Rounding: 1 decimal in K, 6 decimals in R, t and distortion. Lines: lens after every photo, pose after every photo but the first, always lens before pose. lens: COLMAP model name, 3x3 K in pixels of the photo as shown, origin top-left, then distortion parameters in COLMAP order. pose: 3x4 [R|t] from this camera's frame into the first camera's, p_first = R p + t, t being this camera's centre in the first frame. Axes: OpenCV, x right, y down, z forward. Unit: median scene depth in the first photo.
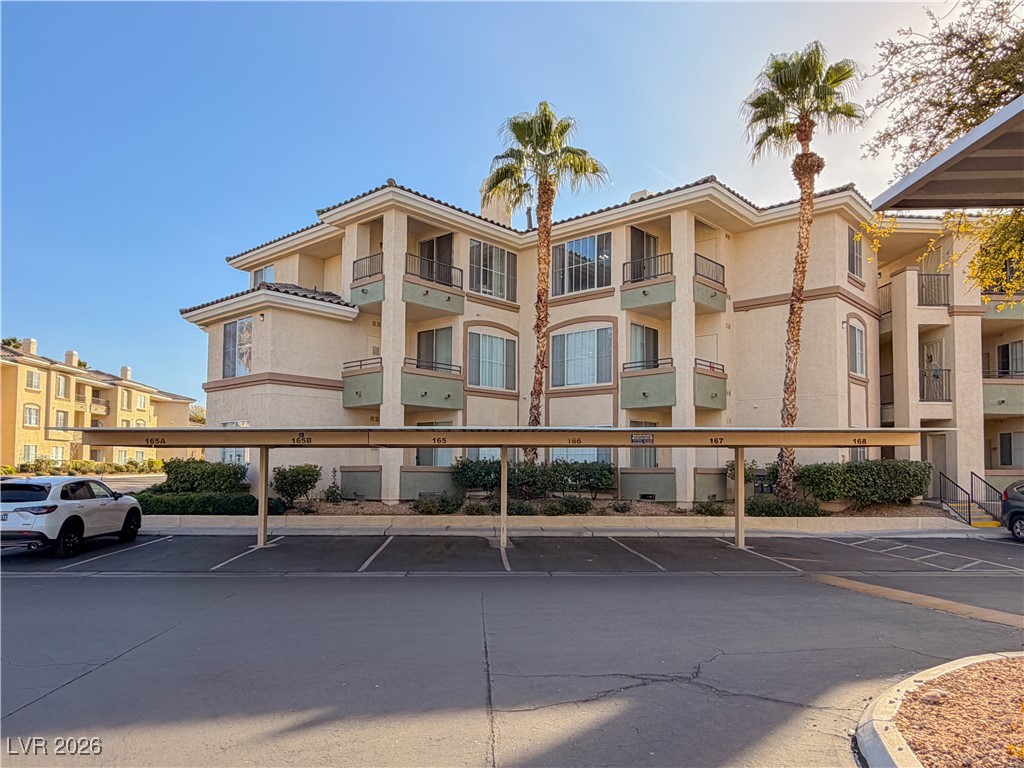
lens RADIAL K [[708.9, 0, 511.6], [0, 708.9, 411.1], [0, 0, 1]] dist [-0.001111, -0.000848]
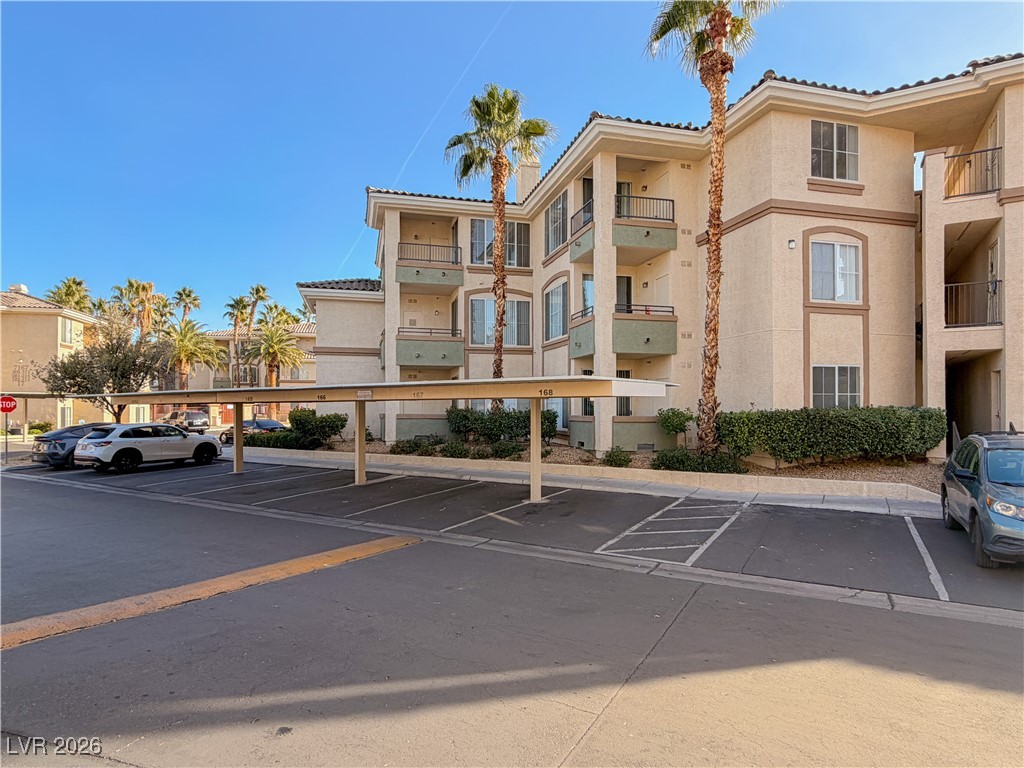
lens RADIAL K [[575.3, 0, 512.0], [0, 575.3, 384.0], [0, 0, 1]] dist [0.000100, -0.000092]
pose [[0.838031, -0.027546, -0.544927, 0.546528], [0.049246, 0.998467, 0.025263, 0.007793], [0.543395, -0.048007, 0.838103, 0.247171]]
